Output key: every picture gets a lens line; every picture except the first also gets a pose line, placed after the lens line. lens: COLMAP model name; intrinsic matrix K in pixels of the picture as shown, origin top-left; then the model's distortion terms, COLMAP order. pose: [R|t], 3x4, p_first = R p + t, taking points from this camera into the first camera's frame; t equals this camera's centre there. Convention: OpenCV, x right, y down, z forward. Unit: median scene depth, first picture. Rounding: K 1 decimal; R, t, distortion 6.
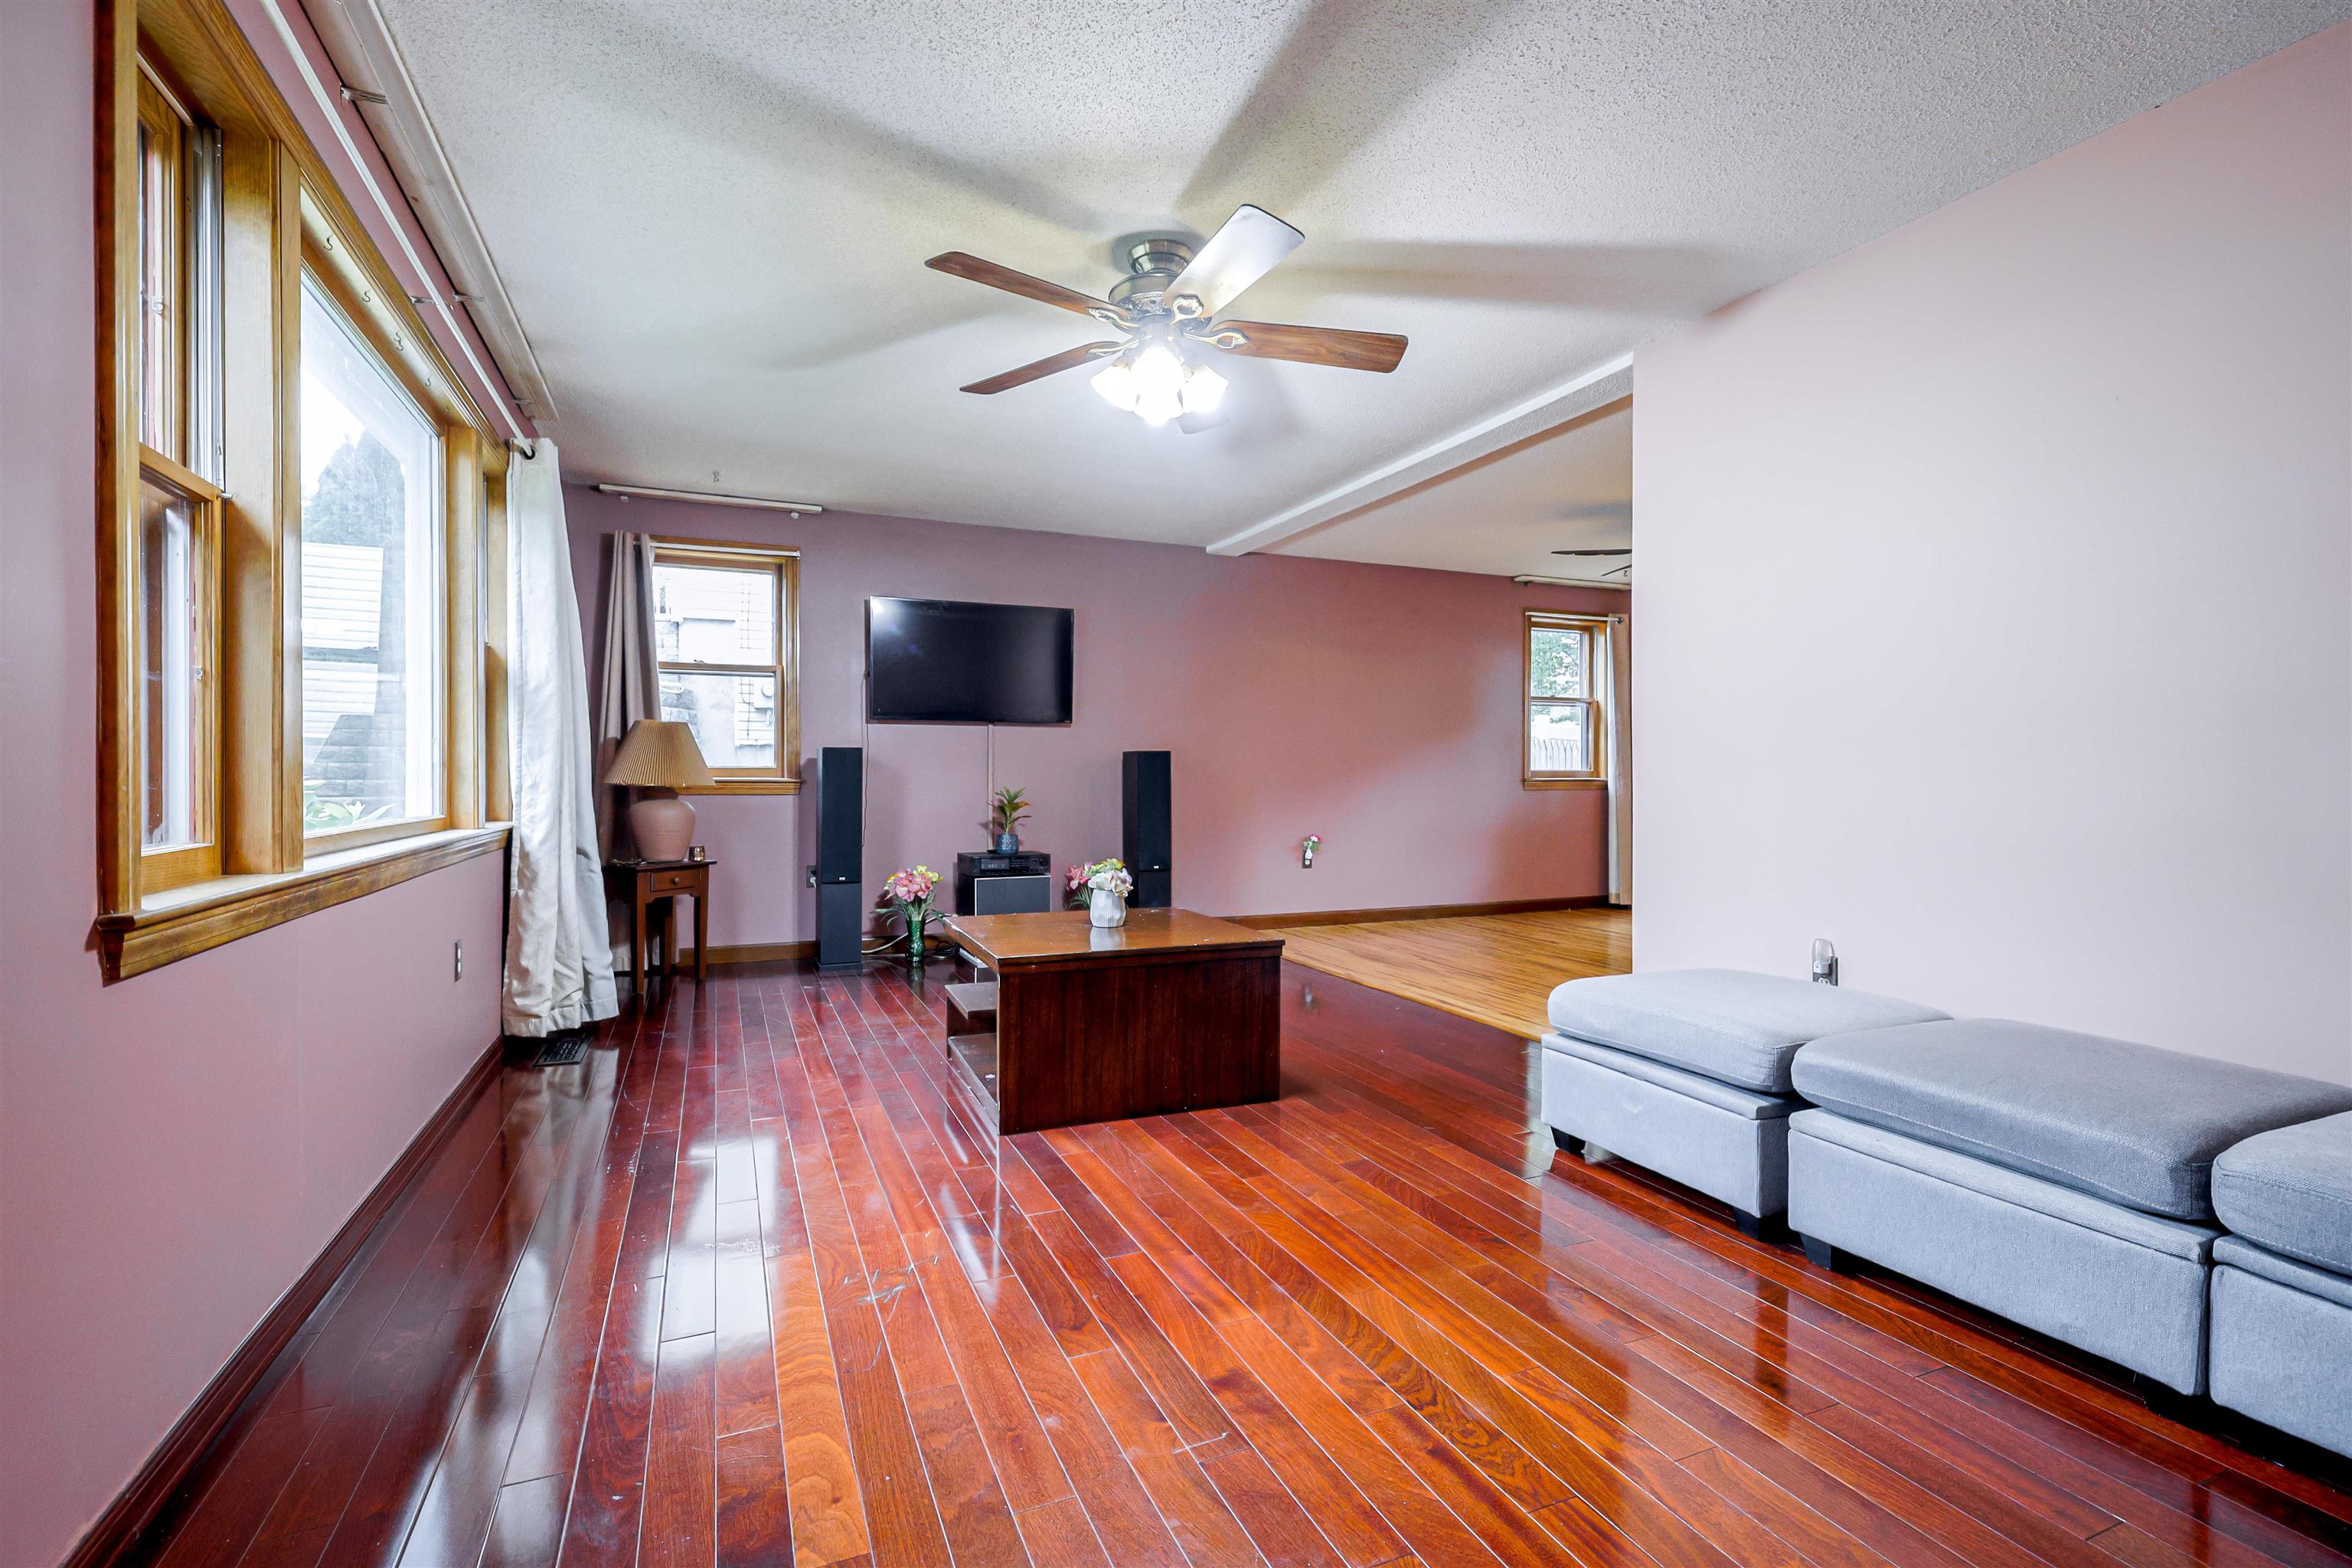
lens RADIAL K [[1079.0, 0, 1211.5], [0, 1079.0, 766.1], [0, 0, 1]] dist [0.004838, 0.000829]
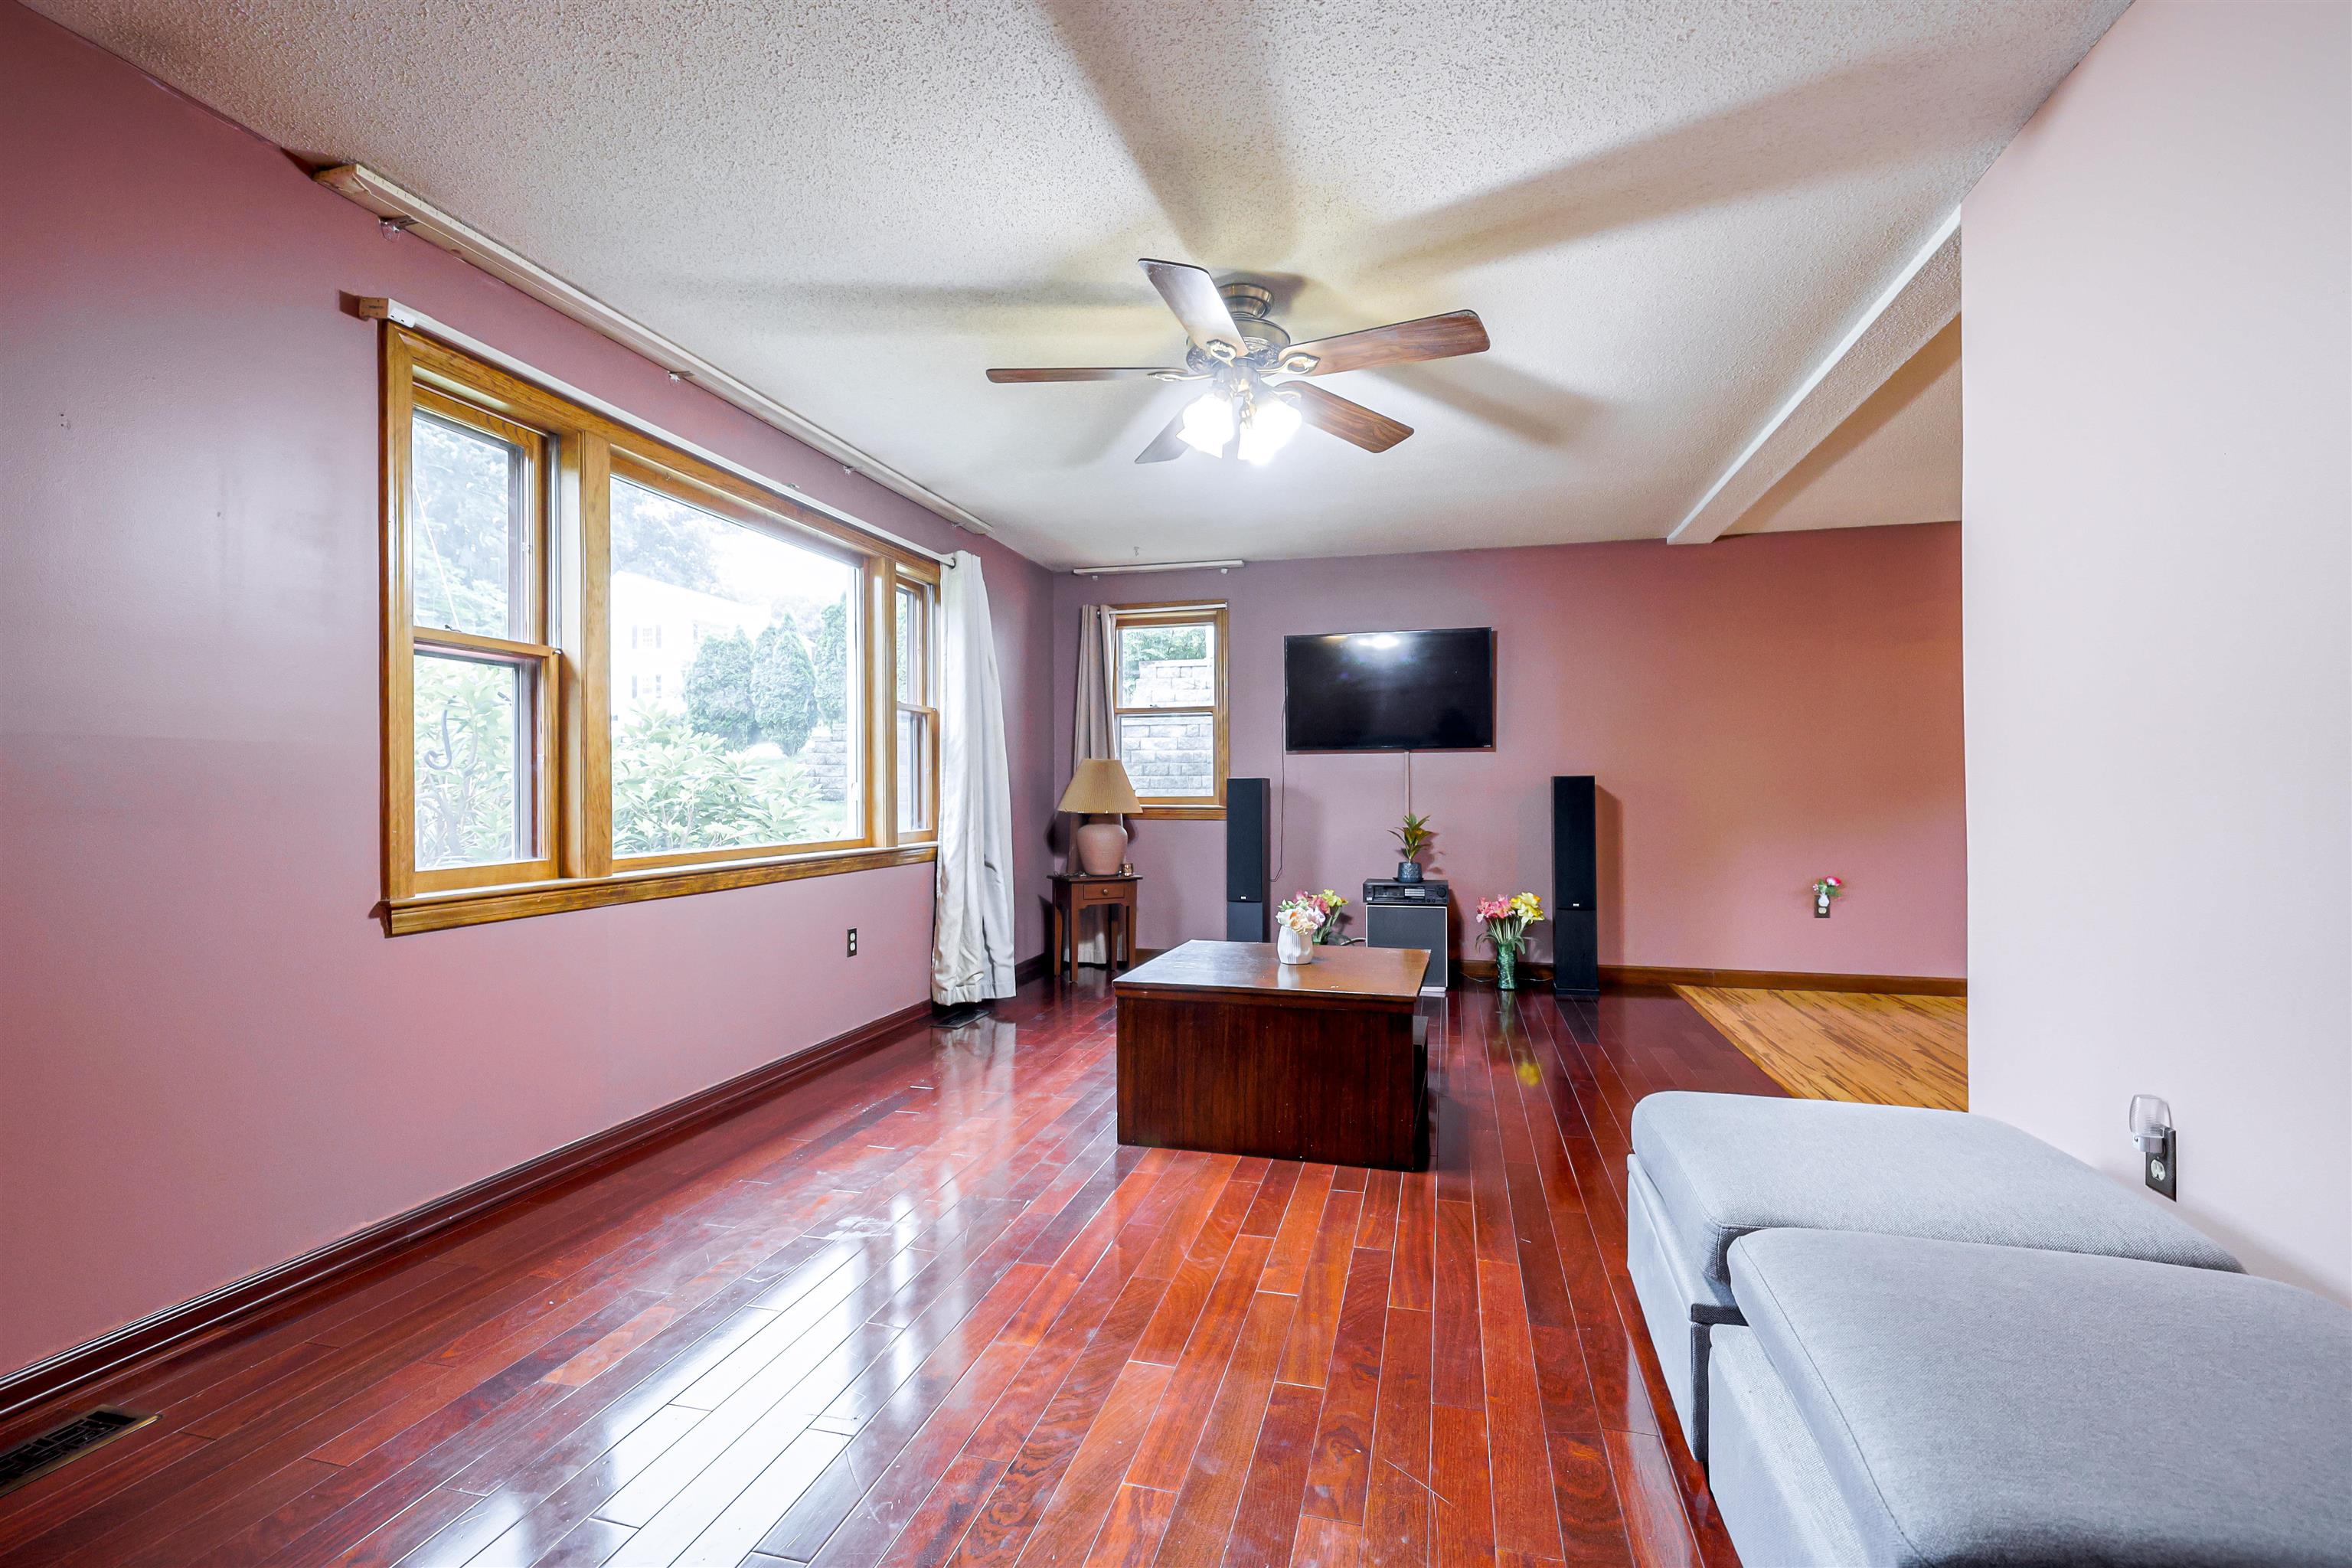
lens RADIAL K [[1079.0, 0, 1168.6], [0, 1079.0, 777.0], [0, 0, 1]] dist [0.004838, 0.000829]
pose [[0.778900, -0.011030, -0.627051, 0.420476], [0.008788, 0.999939, -0.006674, -0.017373], [0.627086, -0.000312, 0.778950, 0.140845]]
